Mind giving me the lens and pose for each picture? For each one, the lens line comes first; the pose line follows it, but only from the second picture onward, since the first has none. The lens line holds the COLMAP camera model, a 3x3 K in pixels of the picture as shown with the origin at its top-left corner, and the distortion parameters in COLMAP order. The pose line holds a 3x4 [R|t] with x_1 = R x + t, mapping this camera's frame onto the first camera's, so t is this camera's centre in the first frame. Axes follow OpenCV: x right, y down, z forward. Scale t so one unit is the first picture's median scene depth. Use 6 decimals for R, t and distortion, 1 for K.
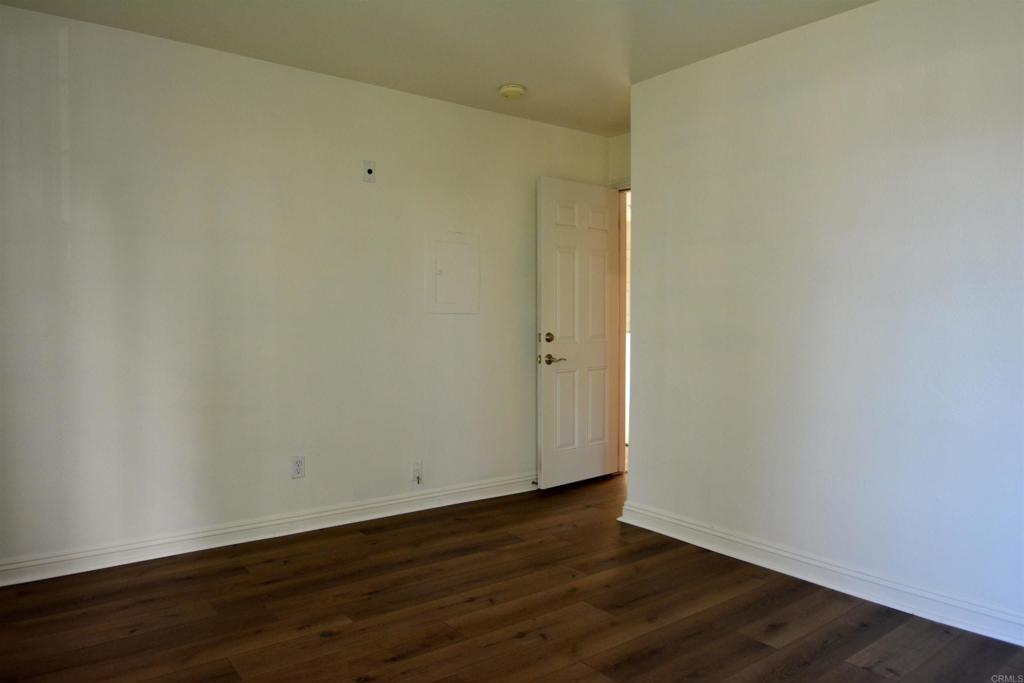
lens RADIAL K [[690.3, 0, 506.7], [0, 690.3, 353.3], [0, 0, 1]] dist [-0.044600, 0.001450]
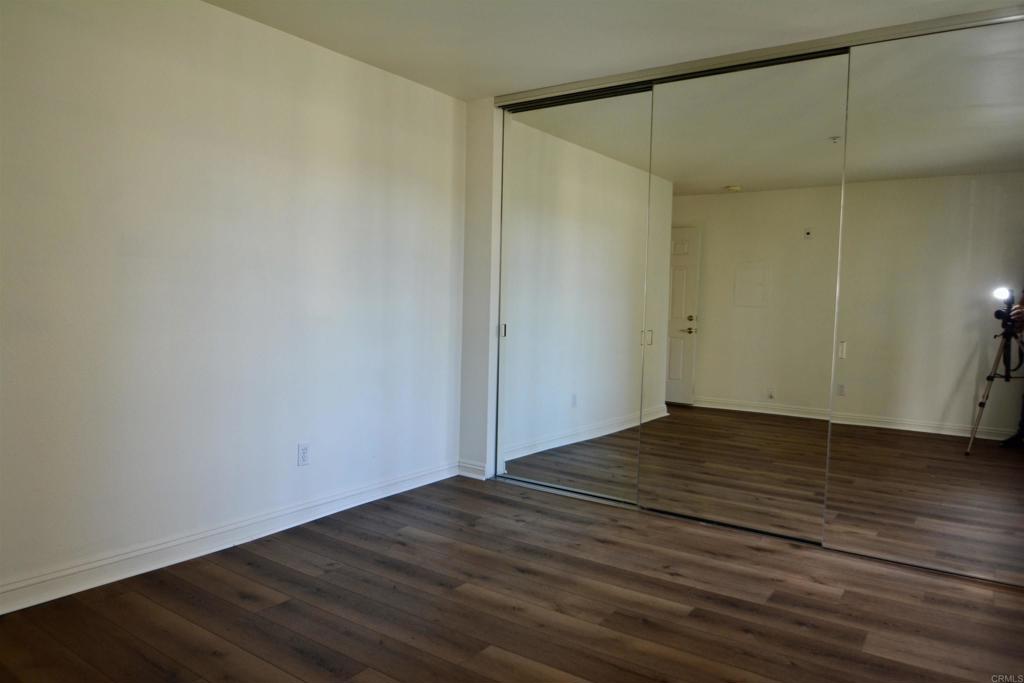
lens RADIAL K [[690.3, 0, 506.7], [0, 690.3, 353.3], [0, 0, 1]] dist [-0.044600, 0.001450]
pose [[-0.297021, -0.080750, 0.951450, -0.706230], [0.028468, 0.995226, 0.093352, -0.053155], [-0.954447, 0.054814, -0.293304, 0.940838]]
